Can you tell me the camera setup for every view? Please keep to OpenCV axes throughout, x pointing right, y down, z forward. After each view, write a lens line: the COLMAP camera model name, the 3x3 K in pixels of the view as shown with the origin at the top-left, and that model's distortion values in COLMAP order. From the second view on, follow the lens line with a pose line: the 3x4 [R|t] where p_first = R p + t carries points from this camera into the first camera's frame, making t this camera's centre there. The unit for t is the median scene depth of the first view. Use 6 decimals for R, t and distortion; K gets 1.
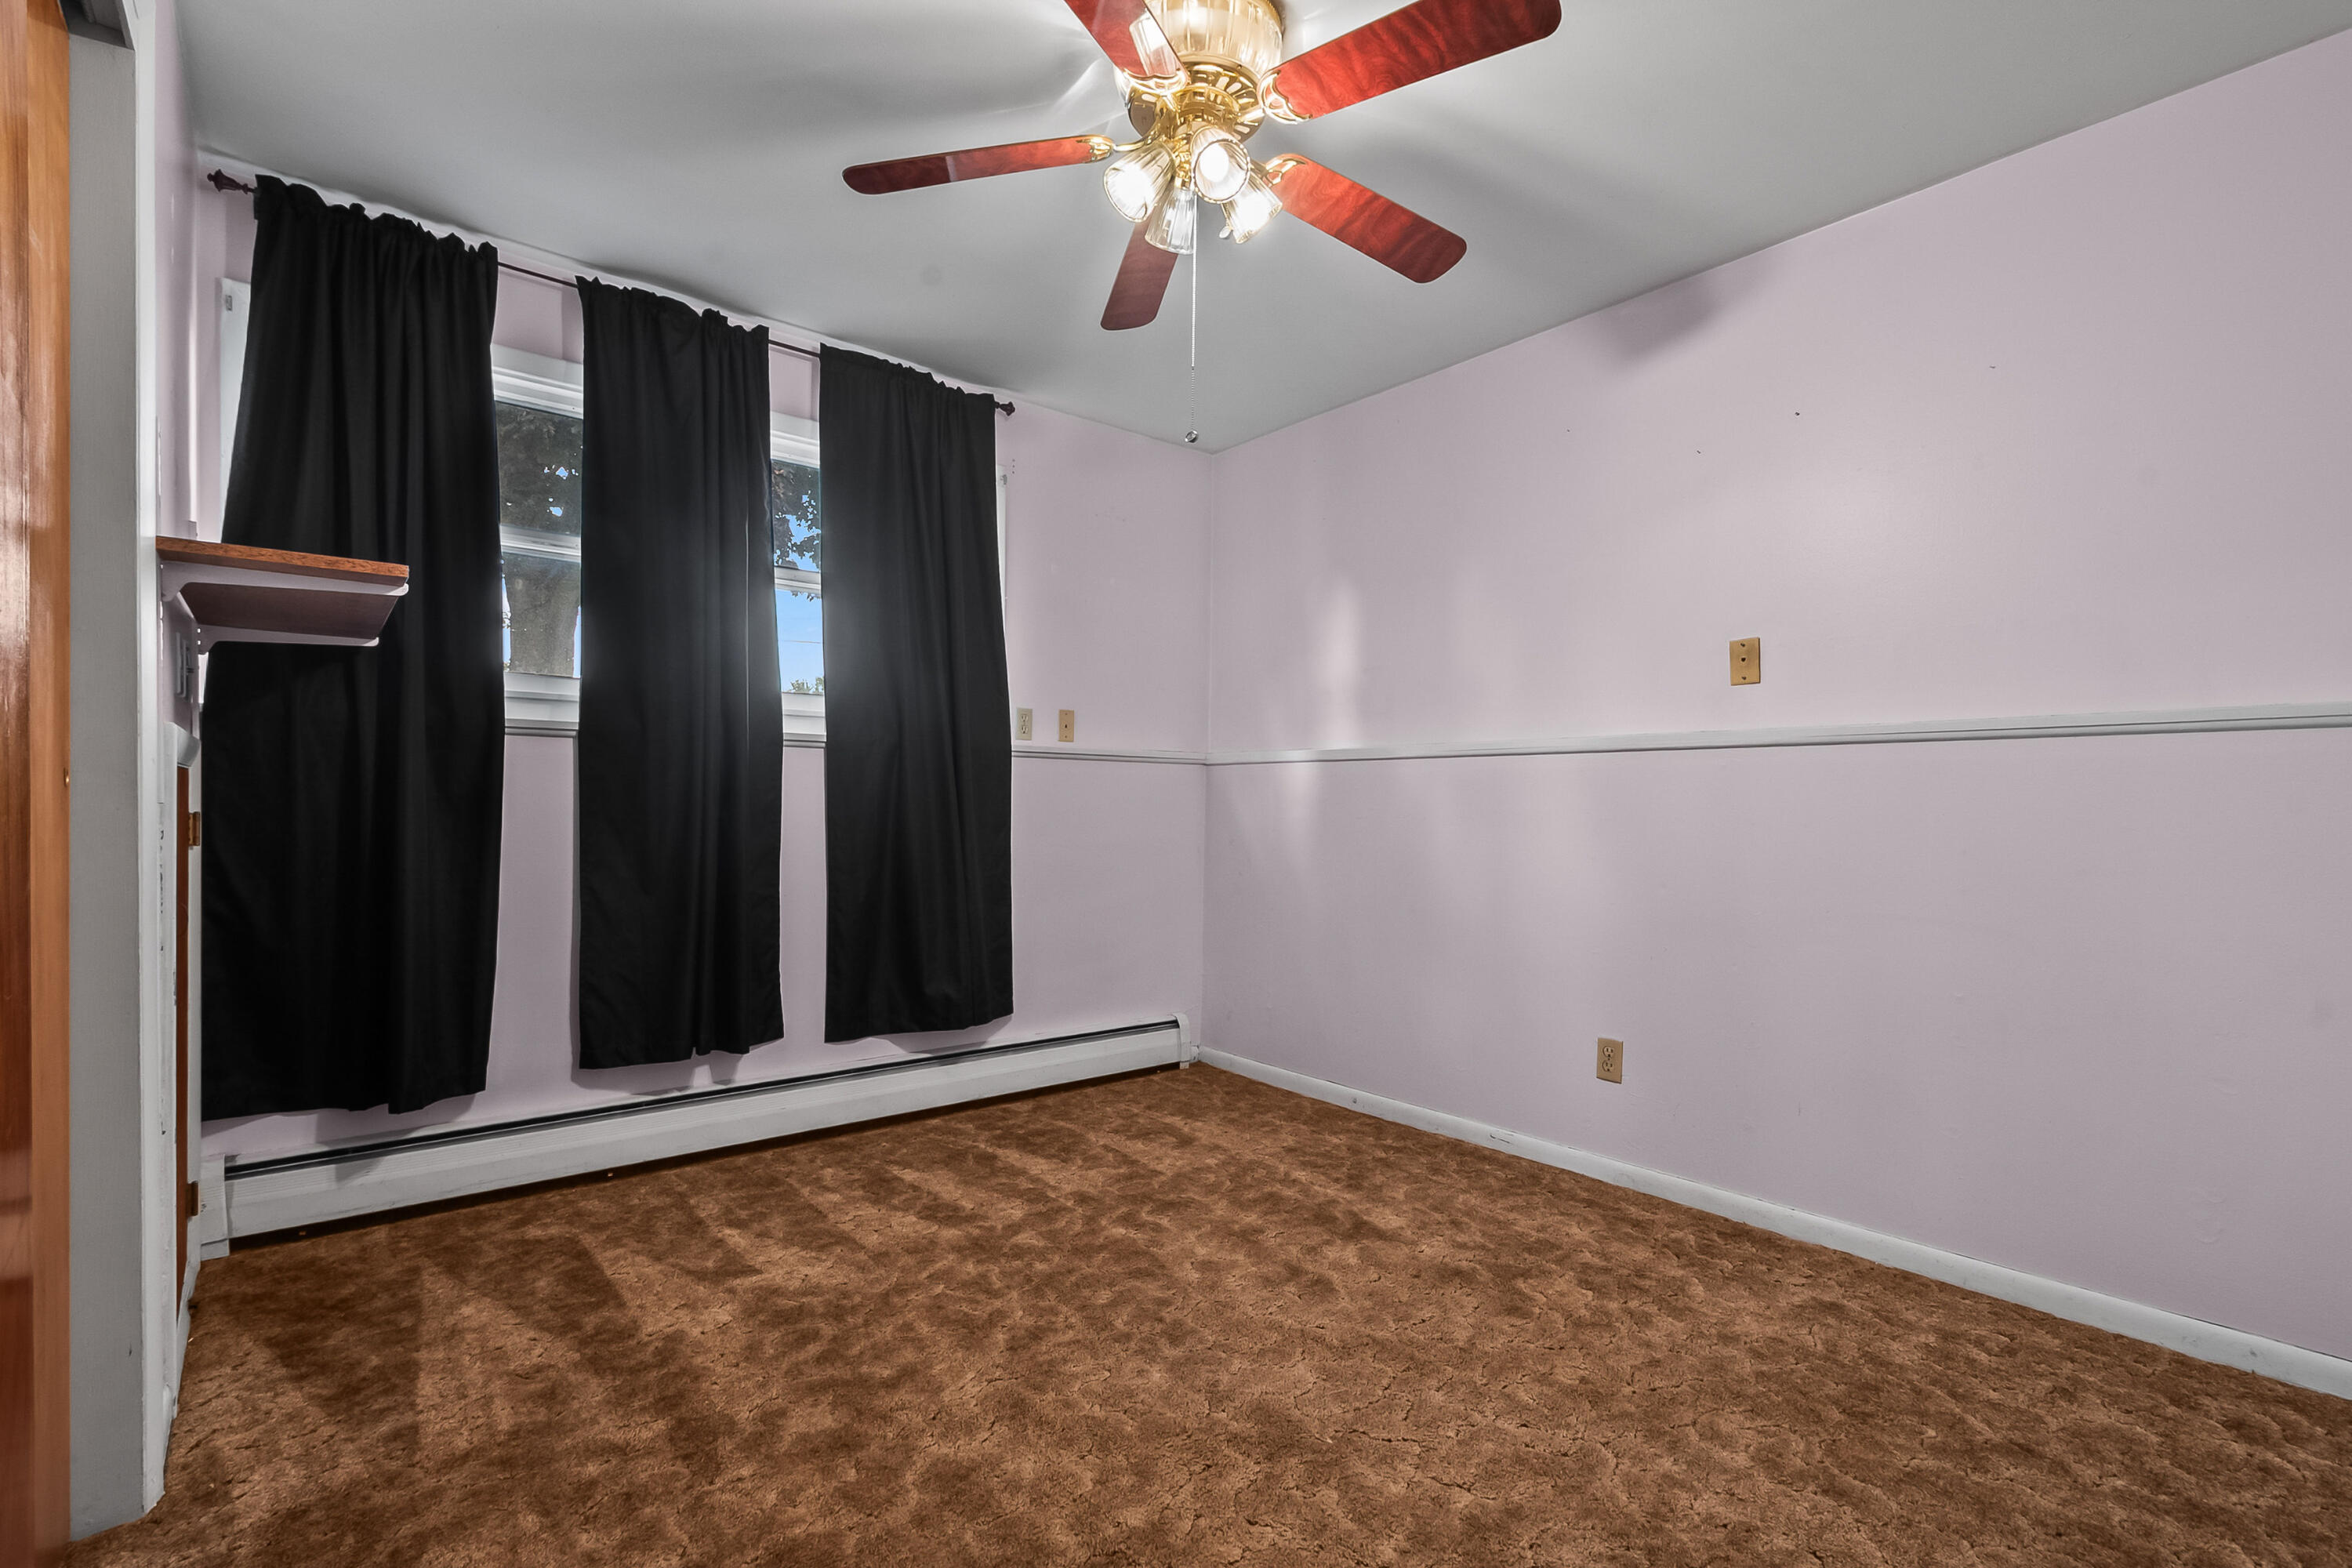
lens RADIAL K [[1043.8, 0, 1168.5], [0, 1043.8, 832.0], [0, 0, 1]] dist [0.007535, -0.005996]
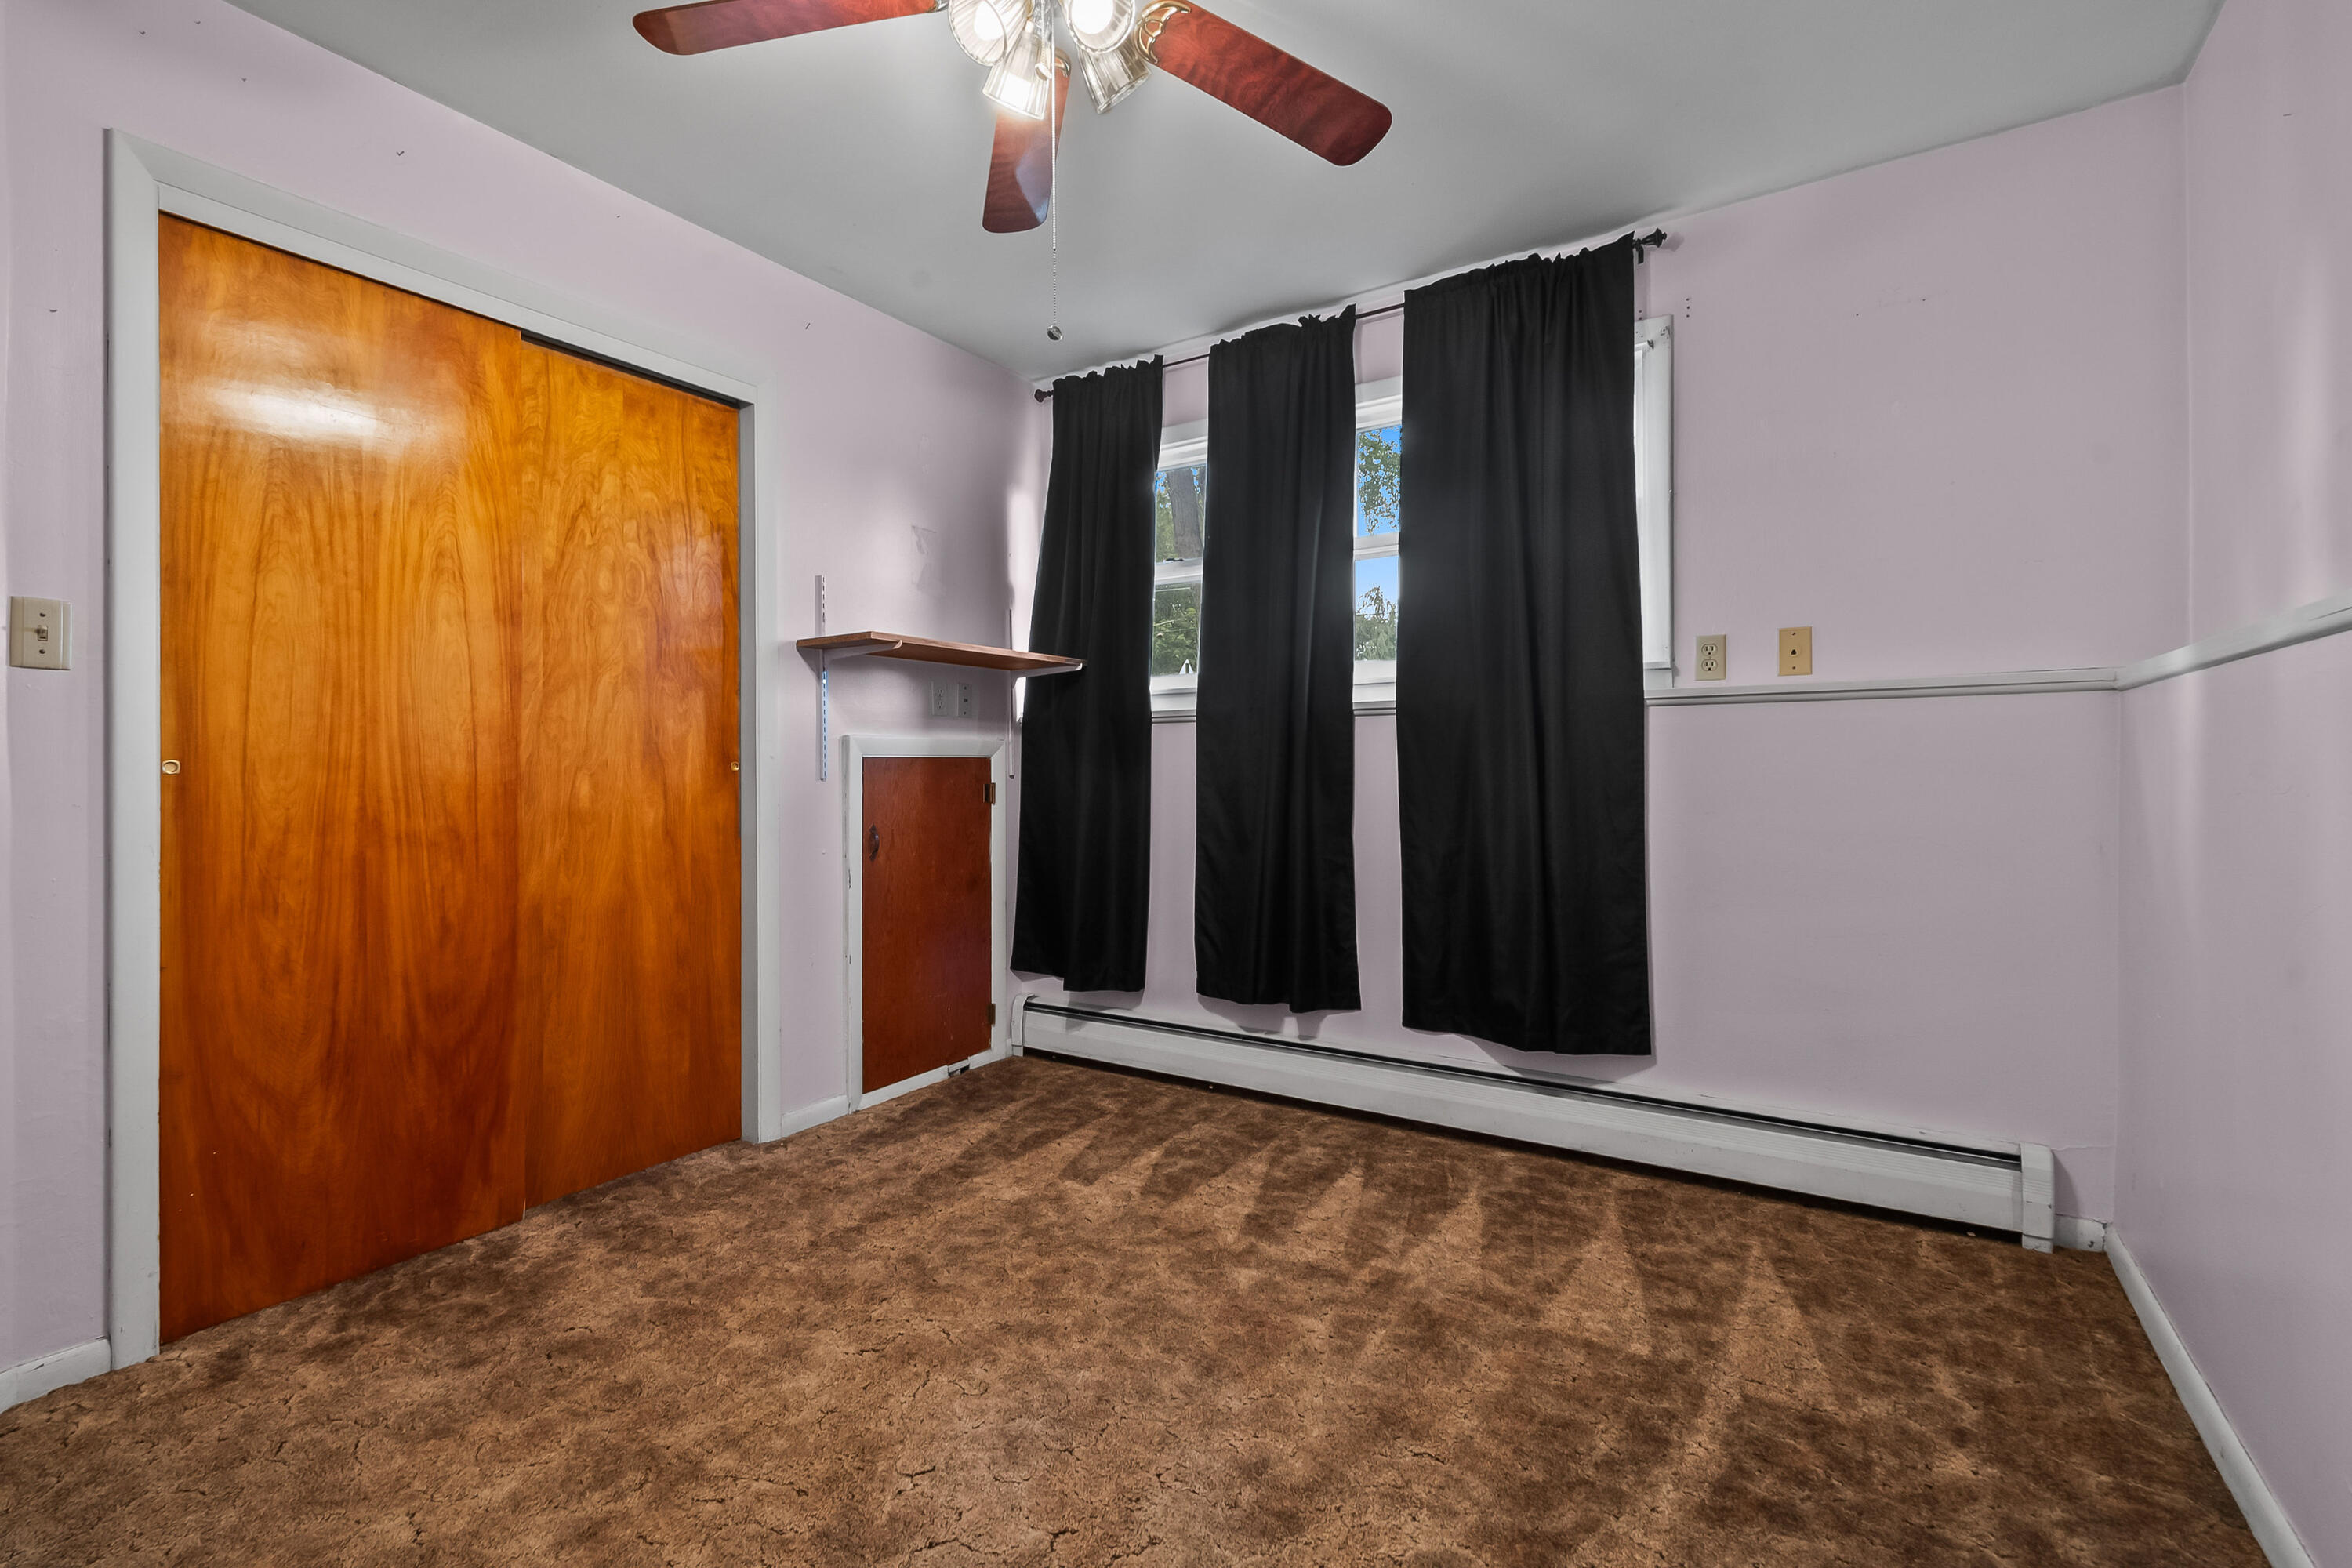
lens RADIAL K [[1043.8, 0, 1162.0], [0, 1043.8, 779.5], [0, 0, 1]] dist [0.007535, -0.005996]
pose [[0.303876, -0.004232, -0.952702, 0.597544], [-0.015836, 0.999830, -0.009493, -0.010283], [0.952580, 0.017972, 0.303757, 0.594604]]
